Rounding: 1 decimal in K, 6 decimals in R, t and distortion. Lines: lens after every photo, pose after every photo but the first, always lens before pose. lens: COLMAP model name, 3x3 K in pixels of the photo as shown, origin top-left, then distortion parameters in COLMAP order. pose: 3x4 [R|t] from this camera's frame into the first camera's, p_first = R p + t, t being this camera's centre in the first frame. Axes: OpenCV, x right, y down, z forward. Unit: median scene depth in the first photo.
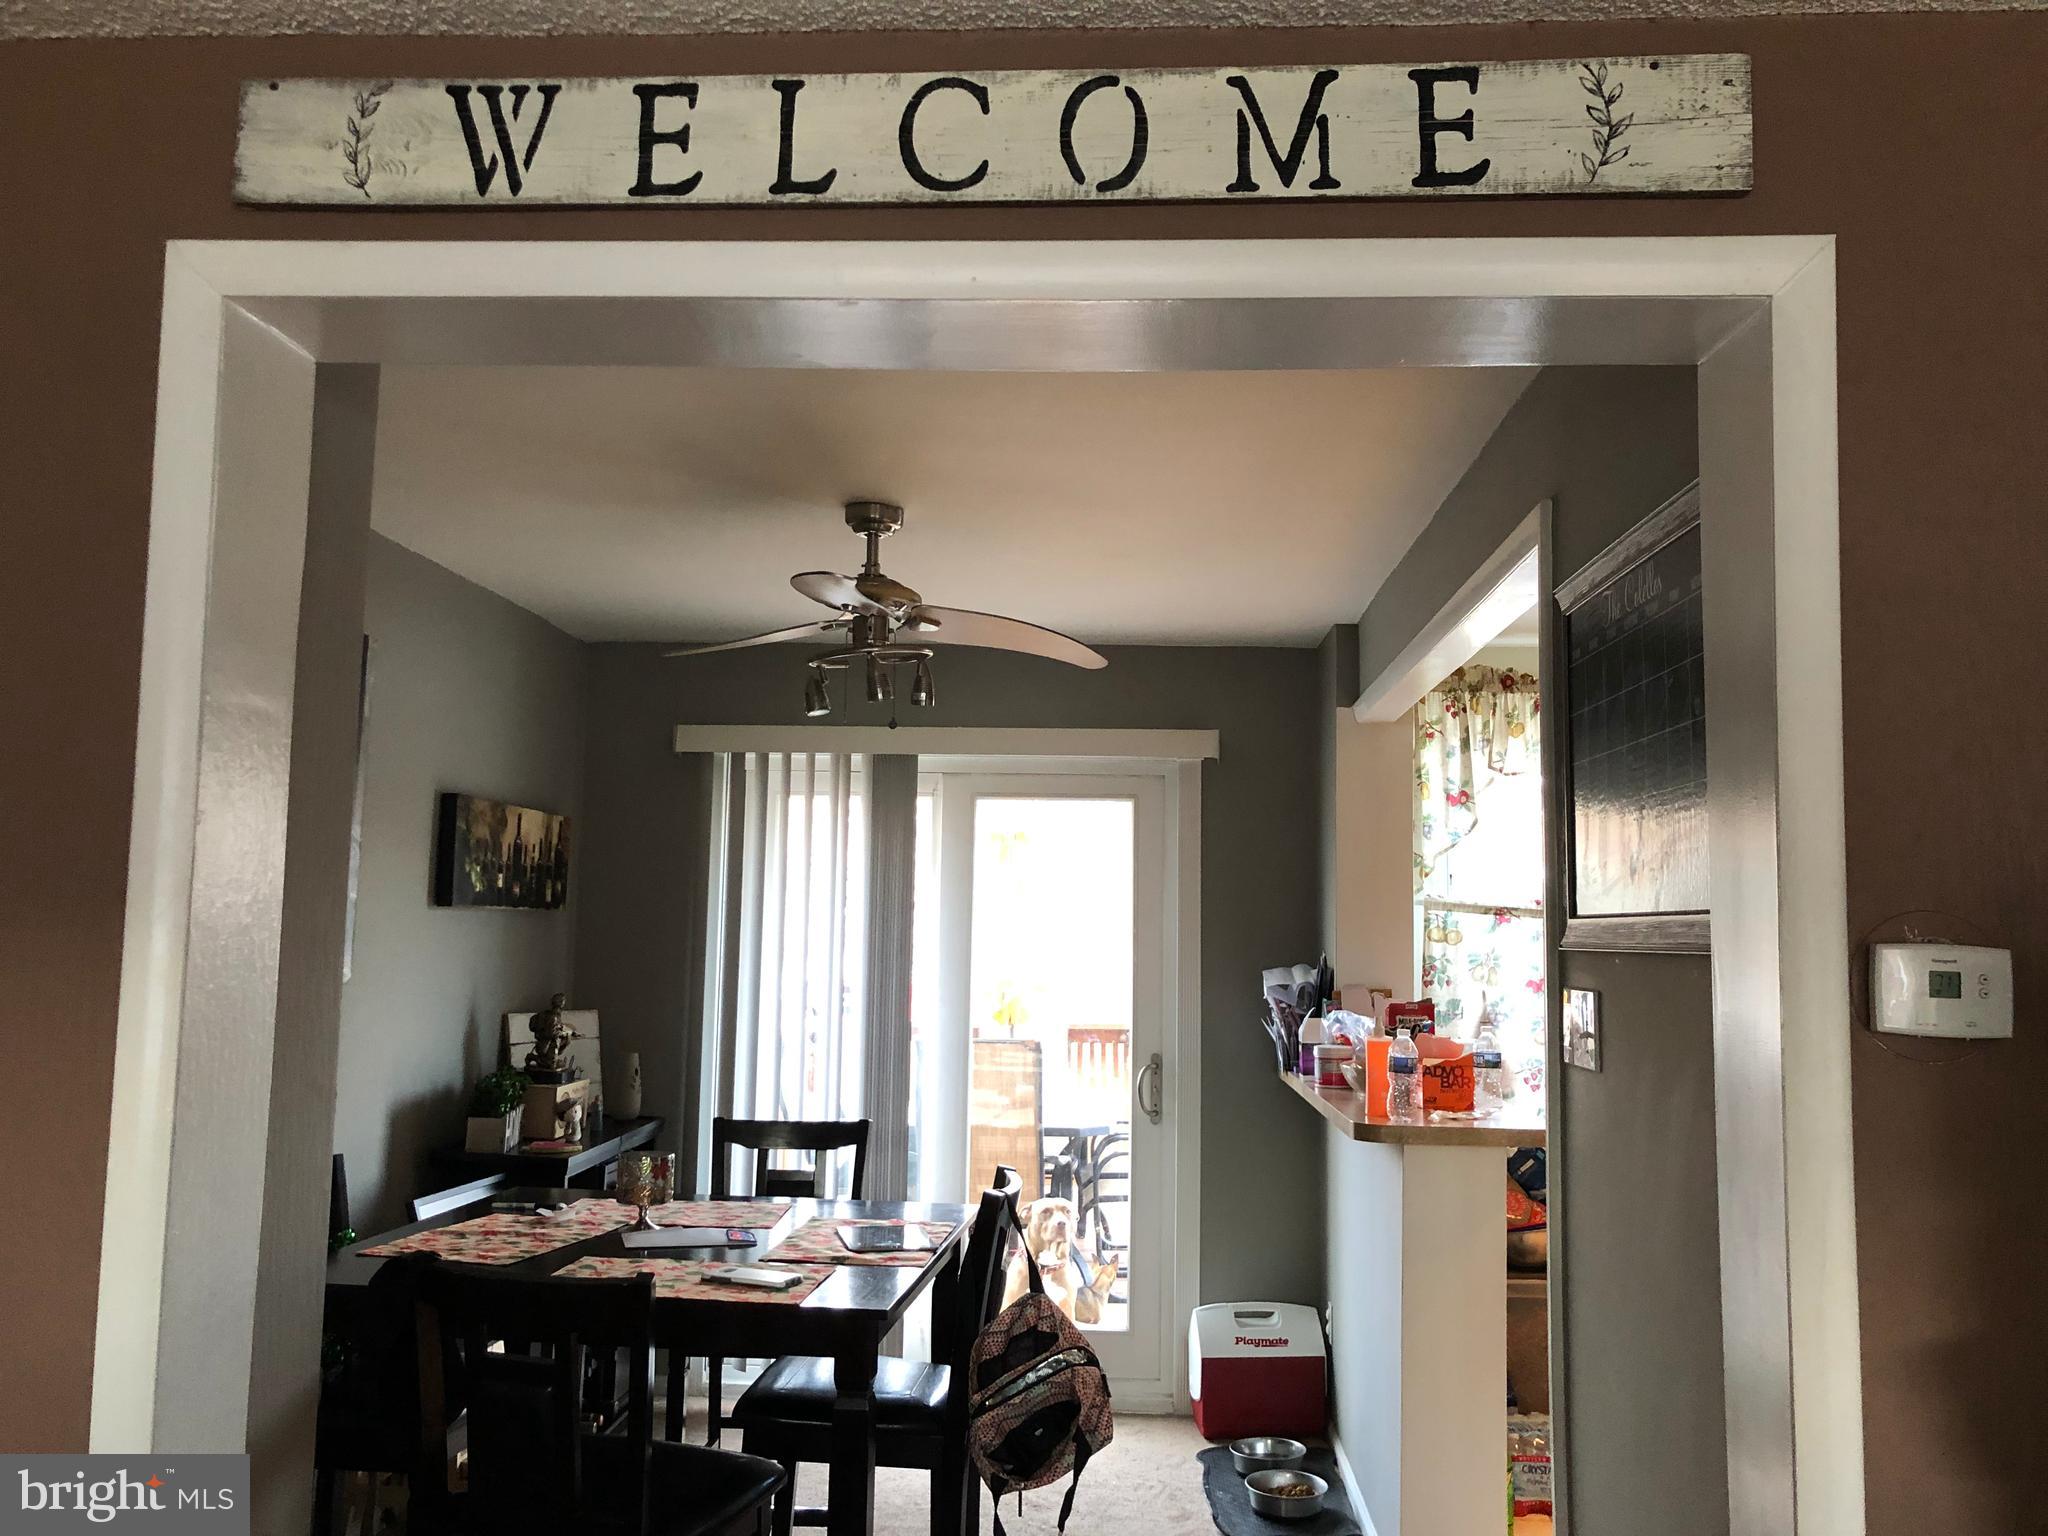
lens RADIAL K [[1660.5, 0, 1038.4], [0, 1660.5, 761.2], [0, 0, 1]] dist [0.027627, -0.034540]
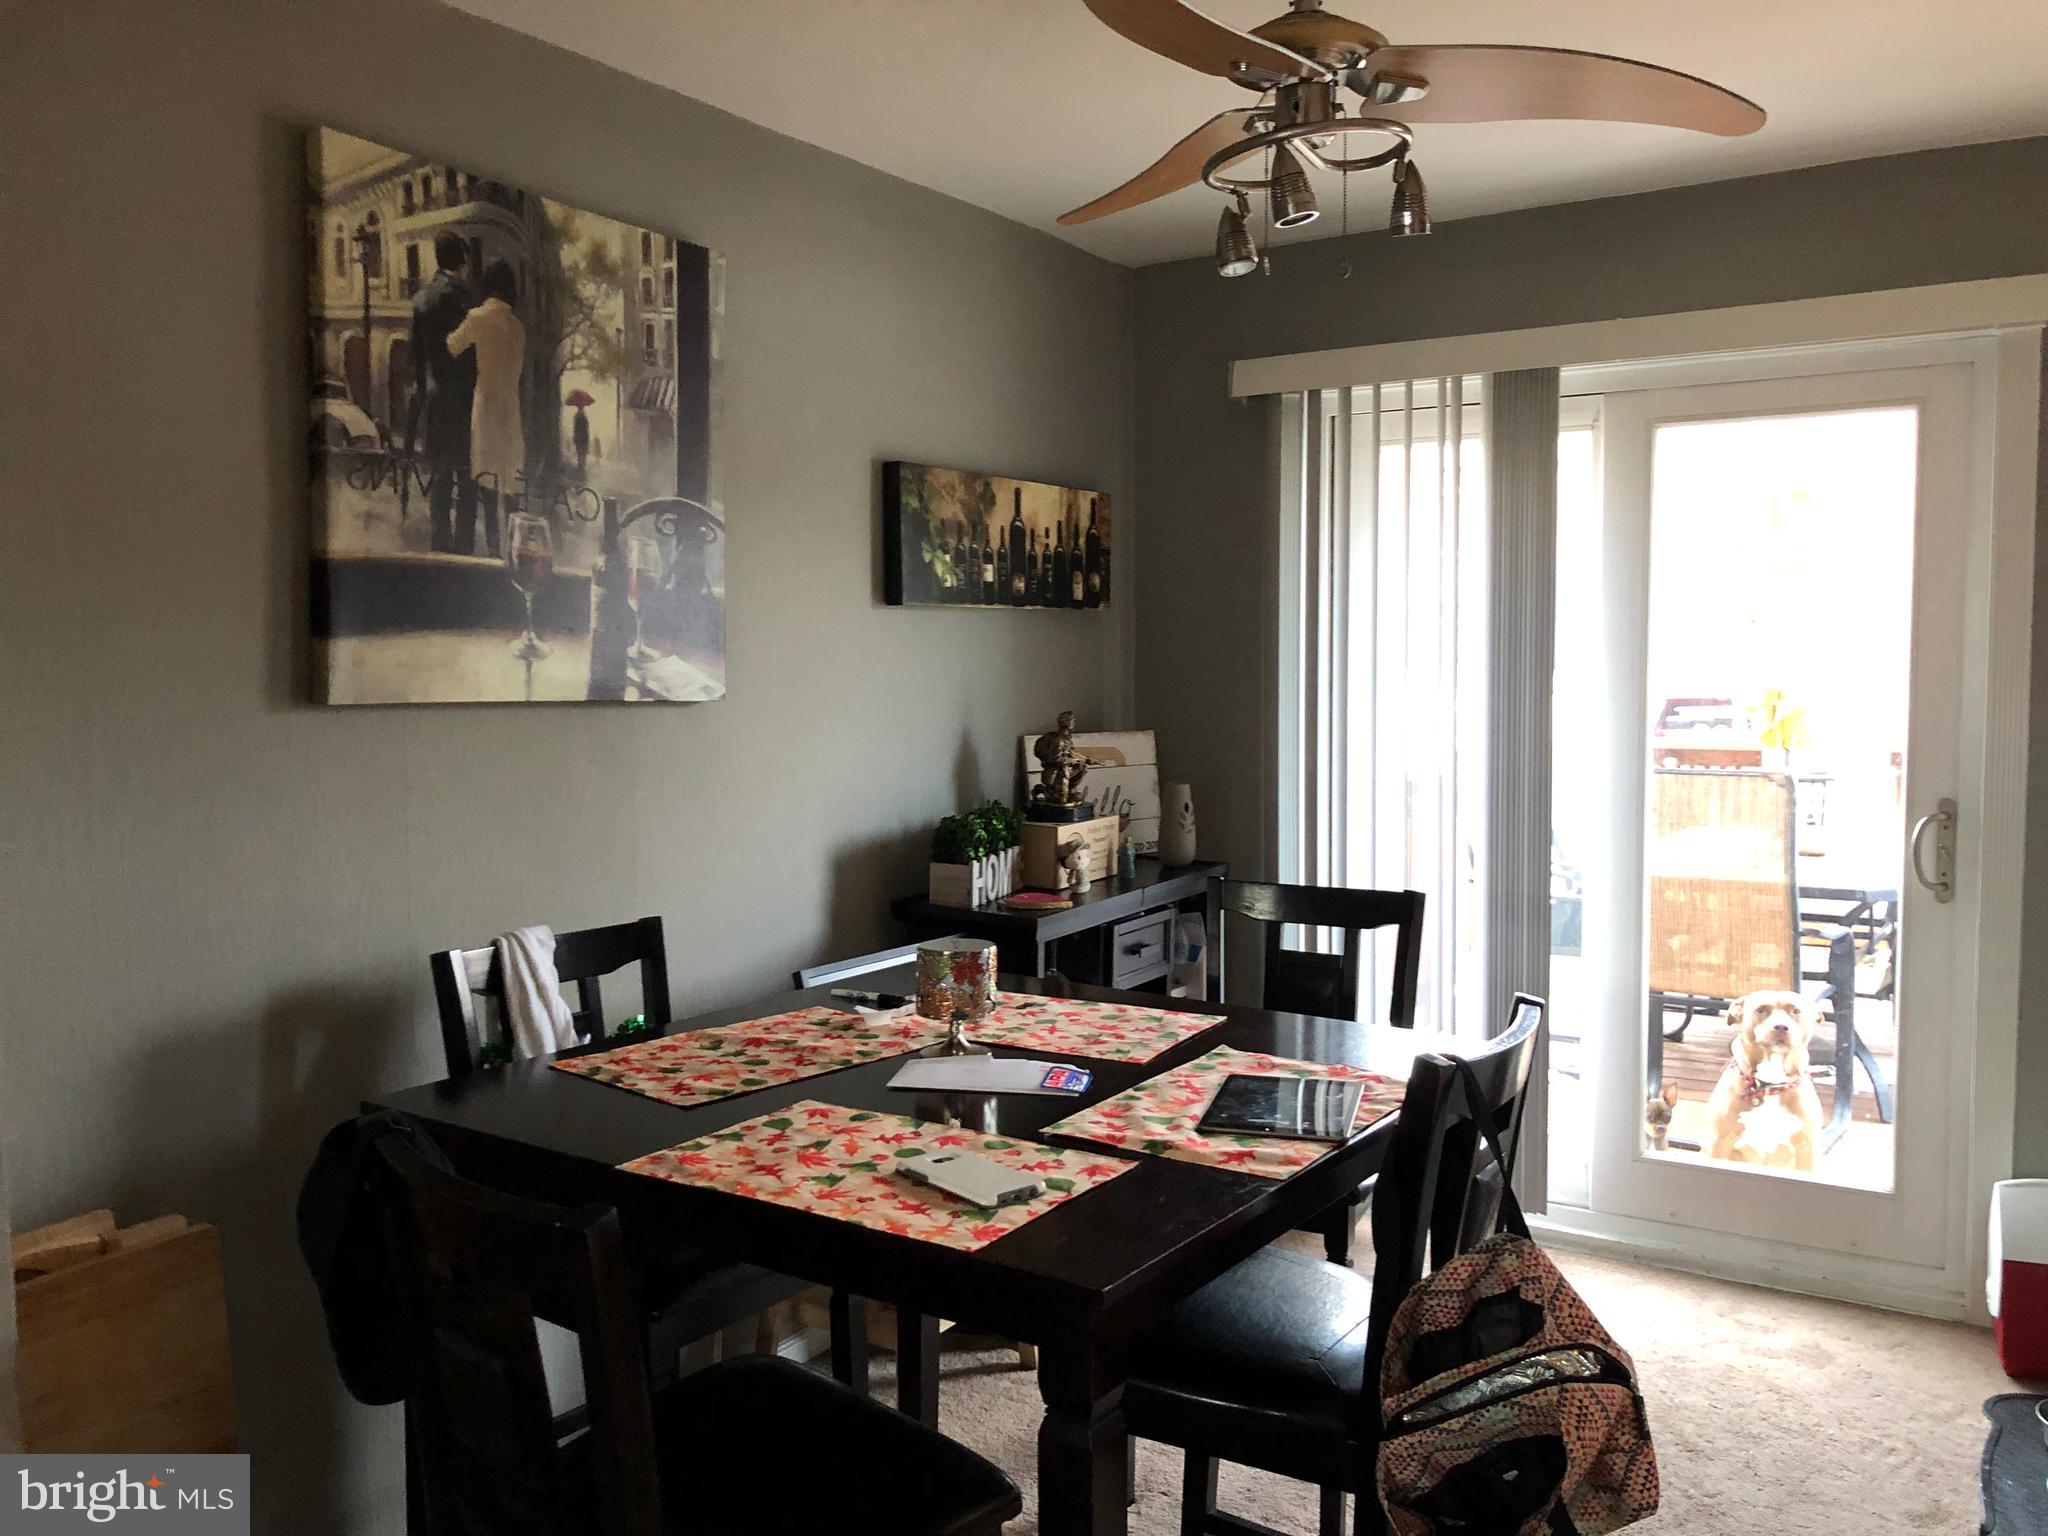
lens RADIAL K [[1660.5, 0, 1020.8], [0, 1660.5, 772.3], [0, 0, 1]] dist [0.027627, -0.034540]
pose [[0.873837, 0.011602, -0.486081, 0.080562], [0.073944, 0.984916, 0.156438, 0.042085], [0.480564, -0.172644, 0.859798, 0.299811]]
